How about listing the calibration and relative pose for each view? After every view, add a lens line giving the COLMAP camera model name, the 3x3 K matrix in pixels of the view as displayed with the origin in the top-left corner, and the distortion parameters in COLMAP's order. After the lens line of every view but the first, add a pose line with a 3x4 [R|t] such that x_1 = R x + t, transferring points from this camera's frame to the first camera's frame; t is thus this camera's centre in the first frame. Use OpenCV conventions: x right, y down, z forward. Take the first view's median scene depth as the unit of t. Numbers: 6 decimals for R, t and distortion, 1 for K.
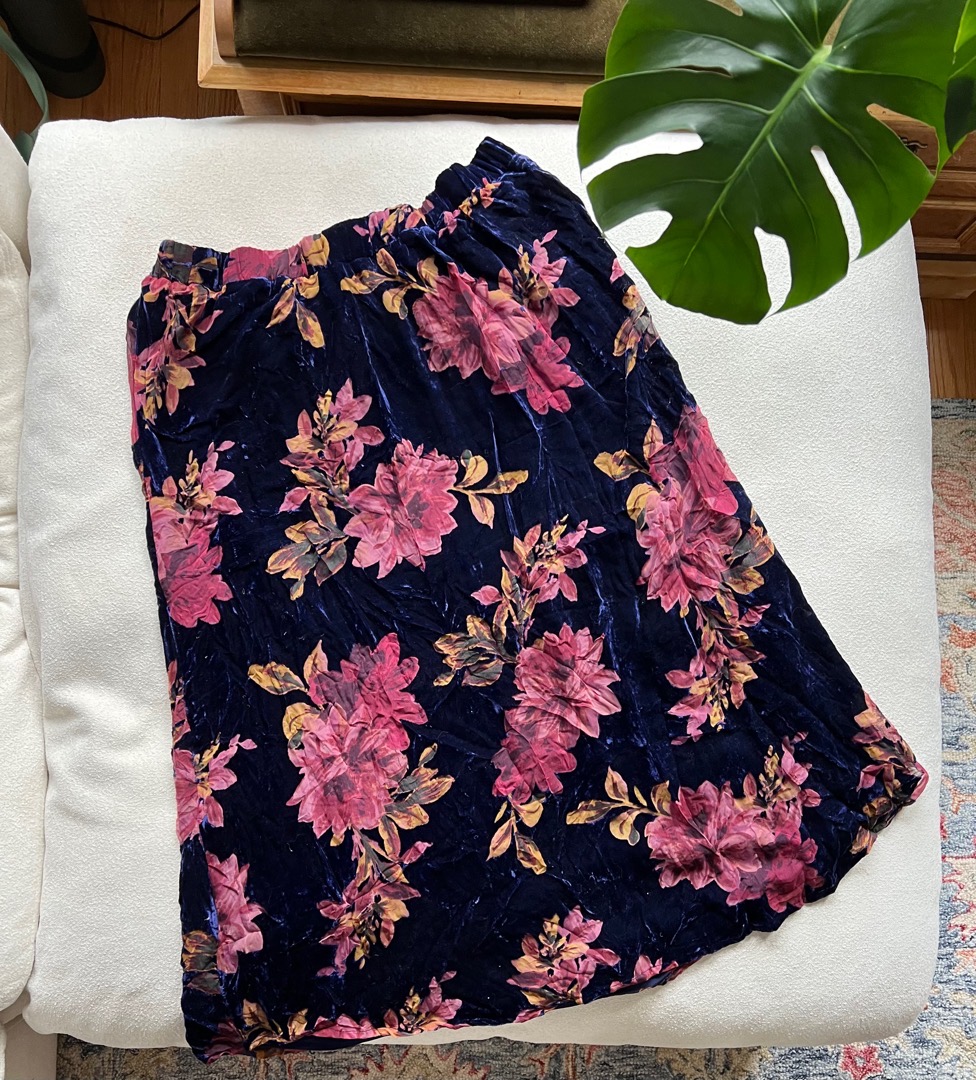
lens RADIAL K [[959.7, 0, 488.2], [0, 959.7, 671.4], [0, 0, 1]] dist [0.010068, -0.021066]
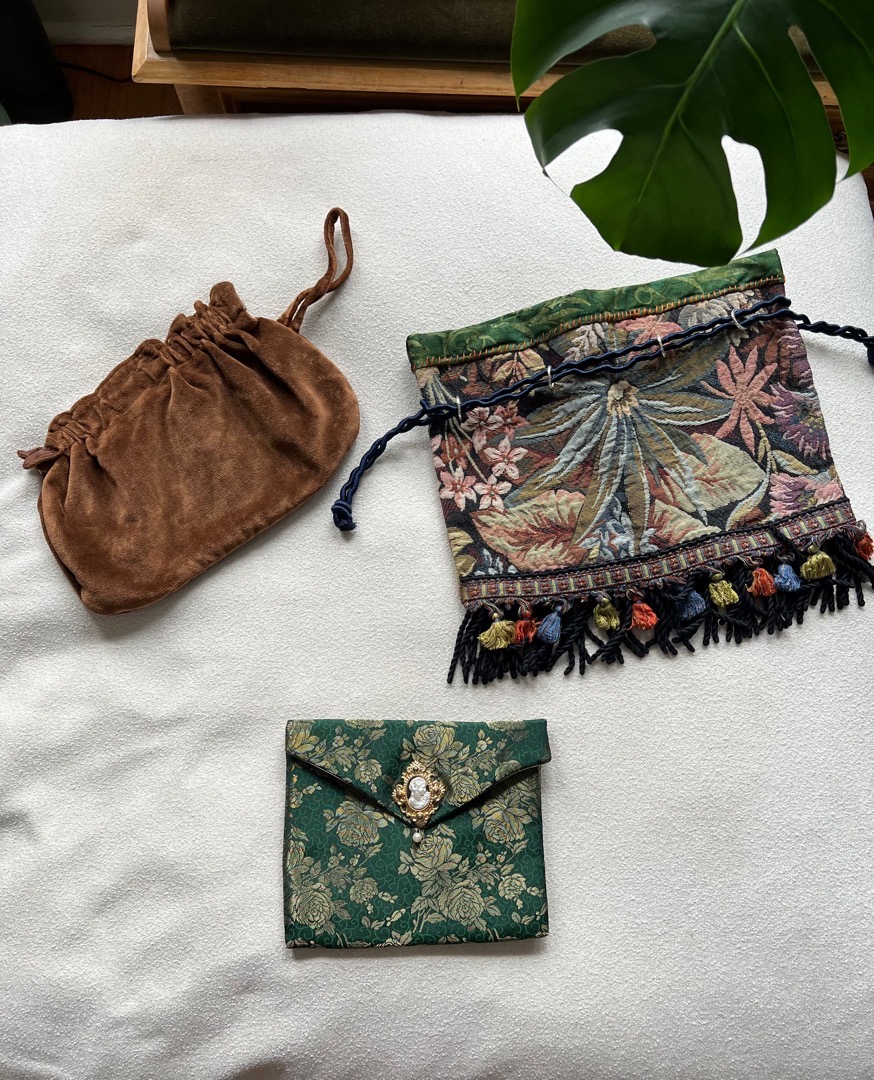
lens RADIAL K [[888.8, 0, 443.4], [0, 888.8, 592.5], [0, 0, 1]] dist [-0.015940, 0.003673]
pose [[0.999765, -0.004280, -0.021260, 0.032063], [0.001719, 0.992888, -0.119037, 0.015588], [0.021619, 0.118972, 0.992662, 0.179455]]
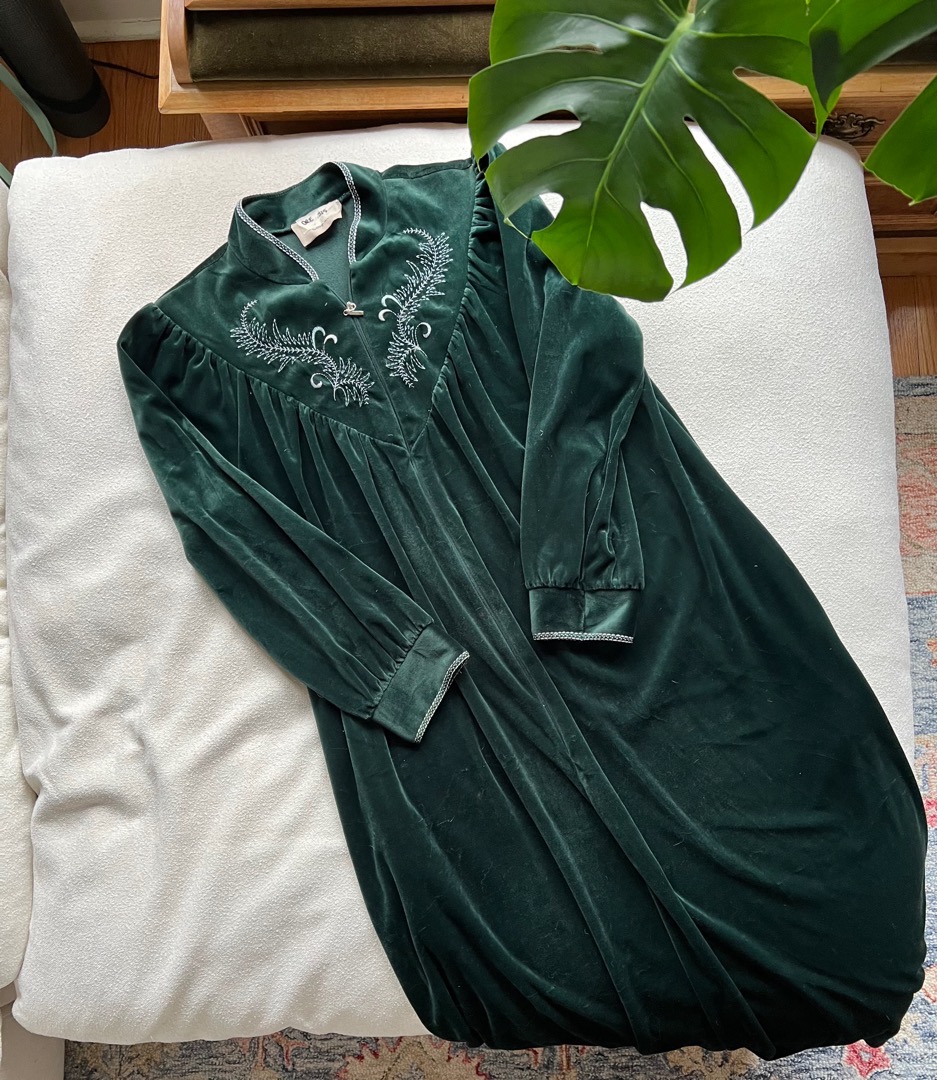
lens RADIAL K [[926.1, 0, 465.5], [0, 926.1, 637.6], [0, 0, 1]] dist [0.005437, -0.011026]
pose [[0.996019, -0.023730, -0.085925, 0.110266], [0.021035, 0.999262, -0.032135, 0.008526], [0.086625, 0.030200, 0.995783, 0.030255]]
